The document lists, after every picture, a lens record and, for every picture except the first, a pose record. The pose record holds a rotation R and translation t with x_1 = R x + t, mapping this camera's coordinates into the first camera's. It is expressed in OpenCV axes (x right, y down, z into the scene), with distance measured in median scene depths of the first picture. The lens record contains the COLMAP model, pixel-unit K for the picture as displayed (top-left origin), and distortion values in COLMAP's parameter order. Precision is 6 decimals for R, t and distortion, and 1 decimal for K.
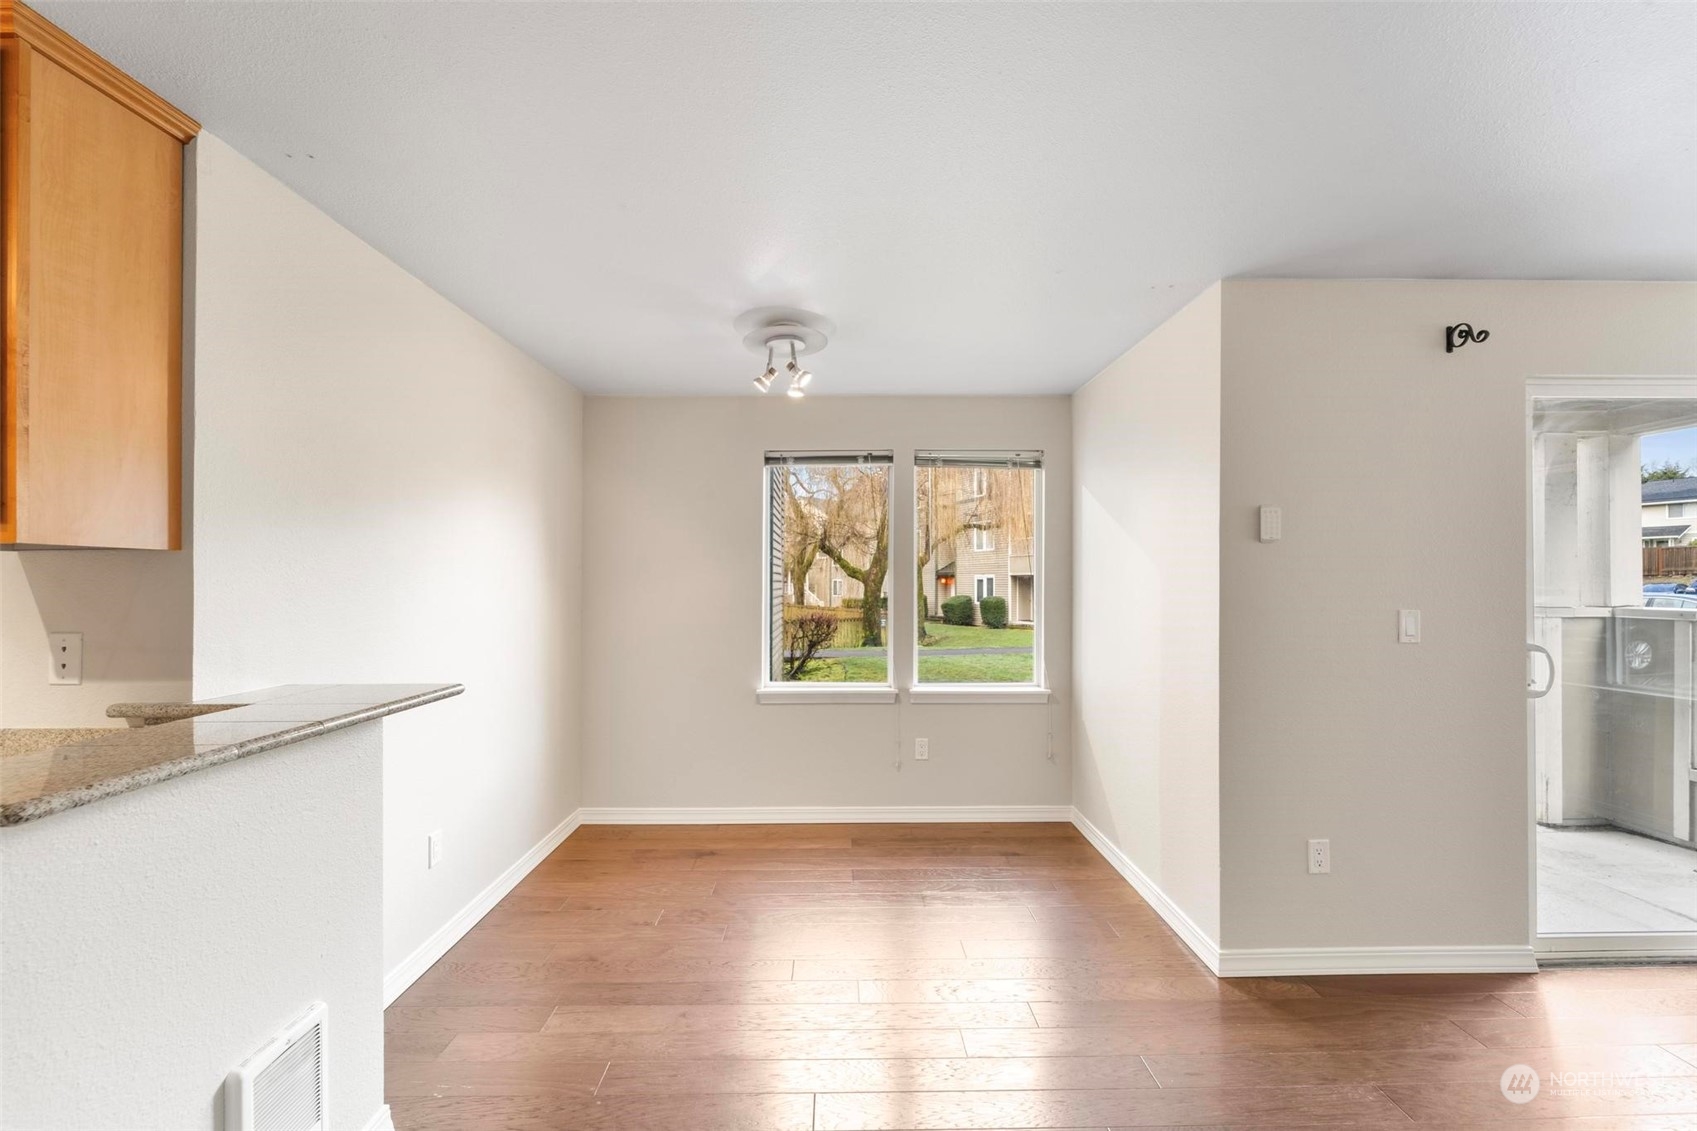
lens RADIAL K [[687.5, 0, 846.1], [0, 687.5, 579.6], [0, 0, 1]] dist [0.002203, 0.000196]
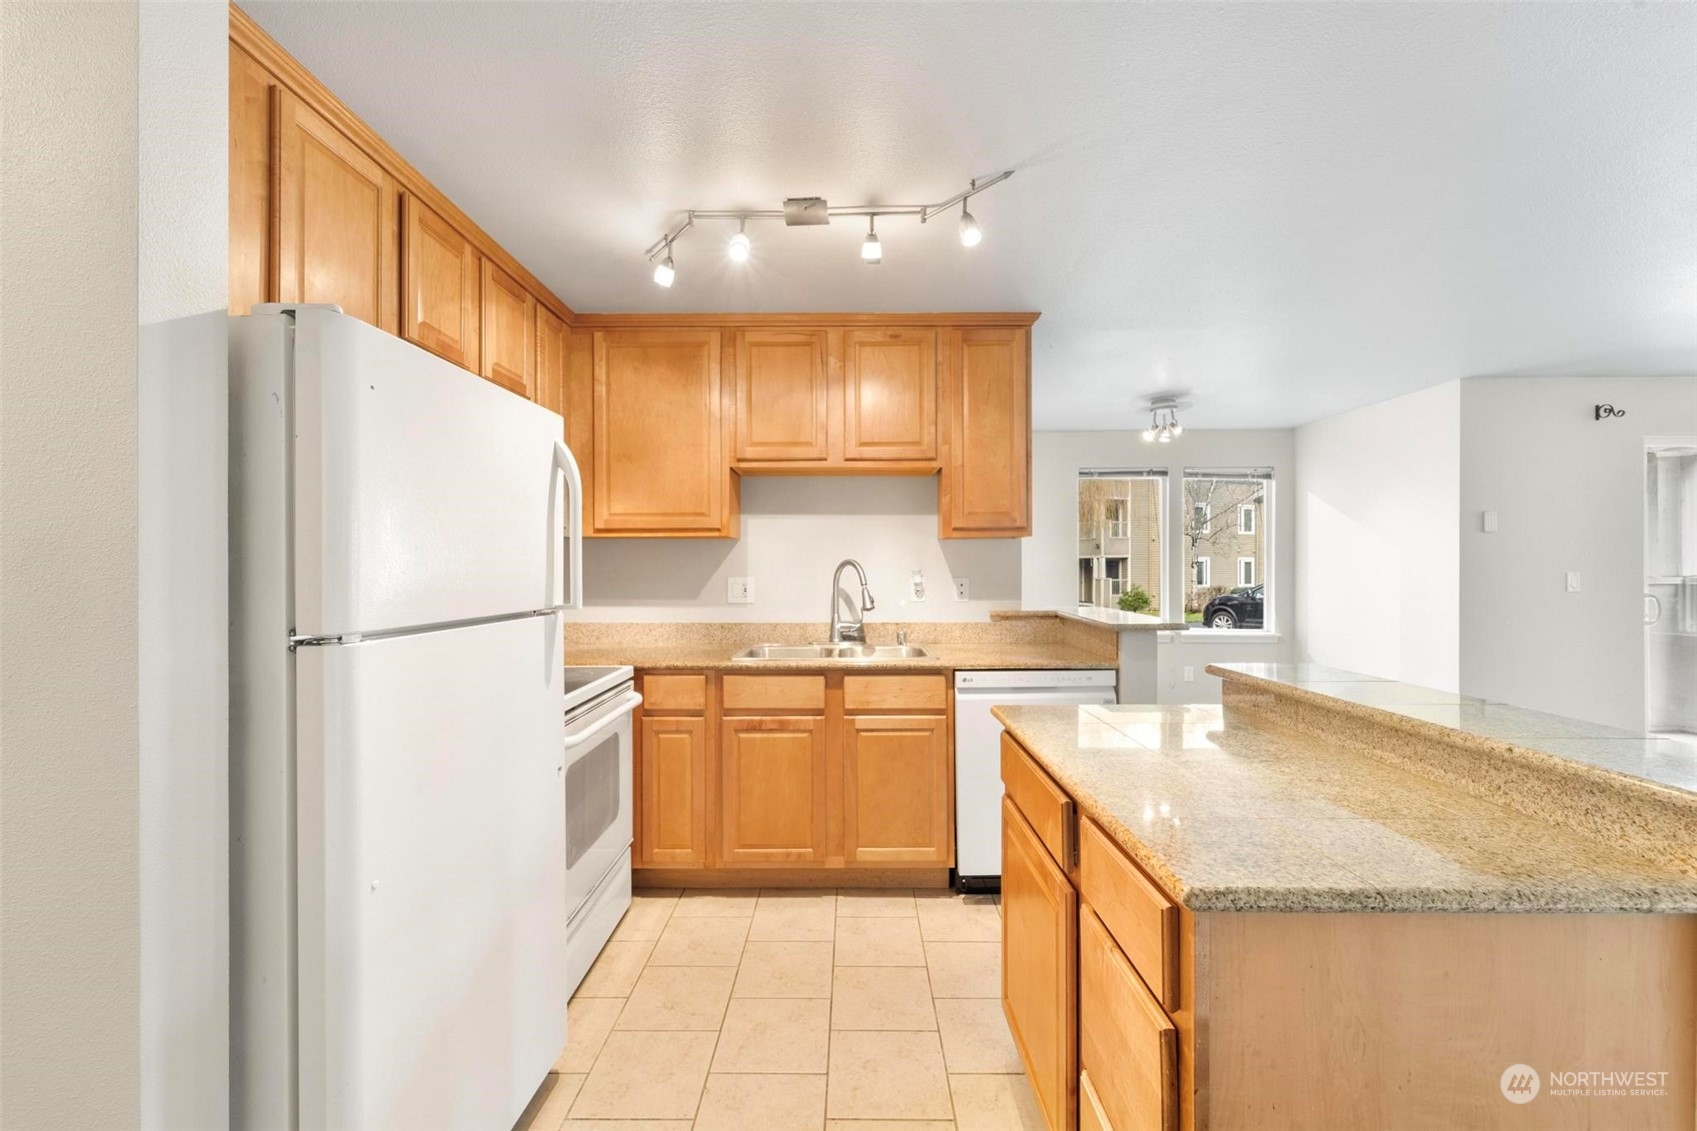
lens RADIAL K [[685.6, 0, 848.5], [0, 685.6, 565.5], [0, 0, 1]] dist [0.002287, 0.000268]
pose [[0.999741, -0.000170, -0.022744, -0.571858], [0.000229, 0.999997, 0.002586, 0.013555], [0.022743, -0.002591, 0.999738, -0.452301]]
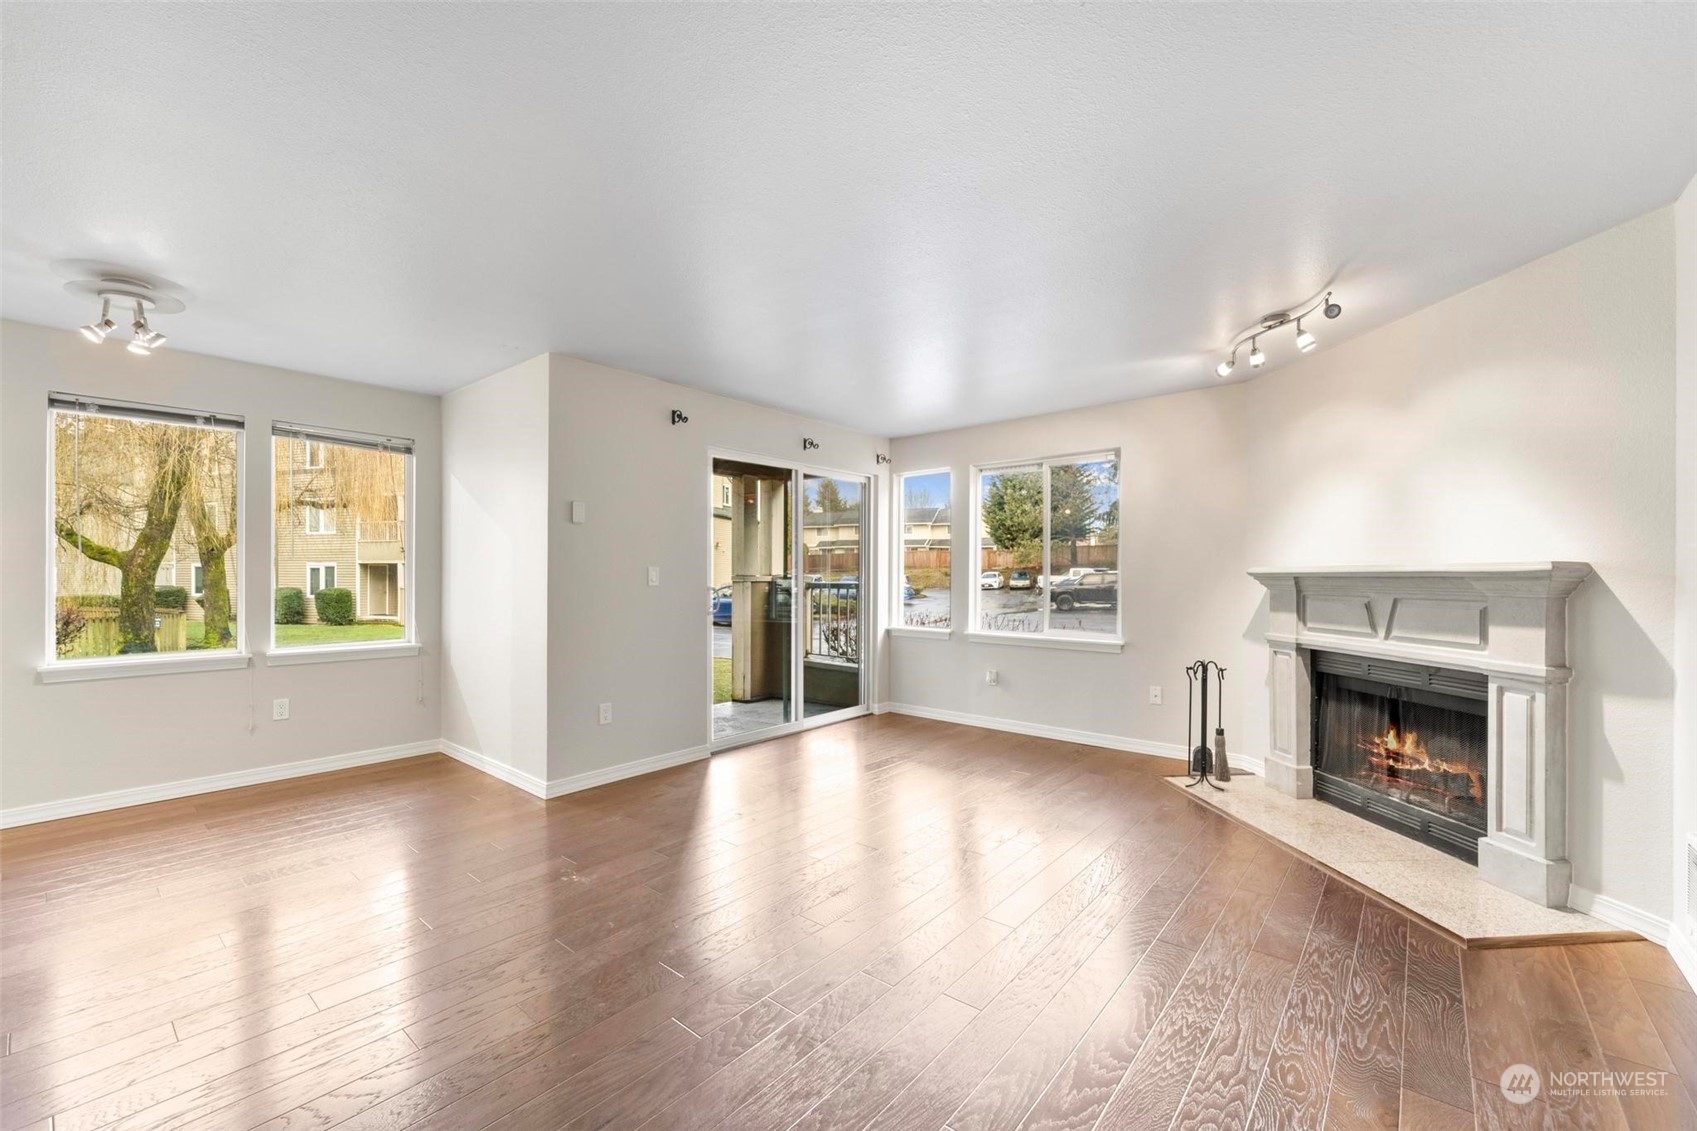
lens RADIAL K [[687.5, 0, 846.1], [0, 687.5, 579.6], [0, 0, 1]] dist [0.002203, 0.000196]
pose [[0.656693, -0.001130, 0.754157, -0.114357], [-0.006392, 0.999955, 0.007064, 0.037097], [-0.754131, -0.009460, 0.656656, -0.325258]]
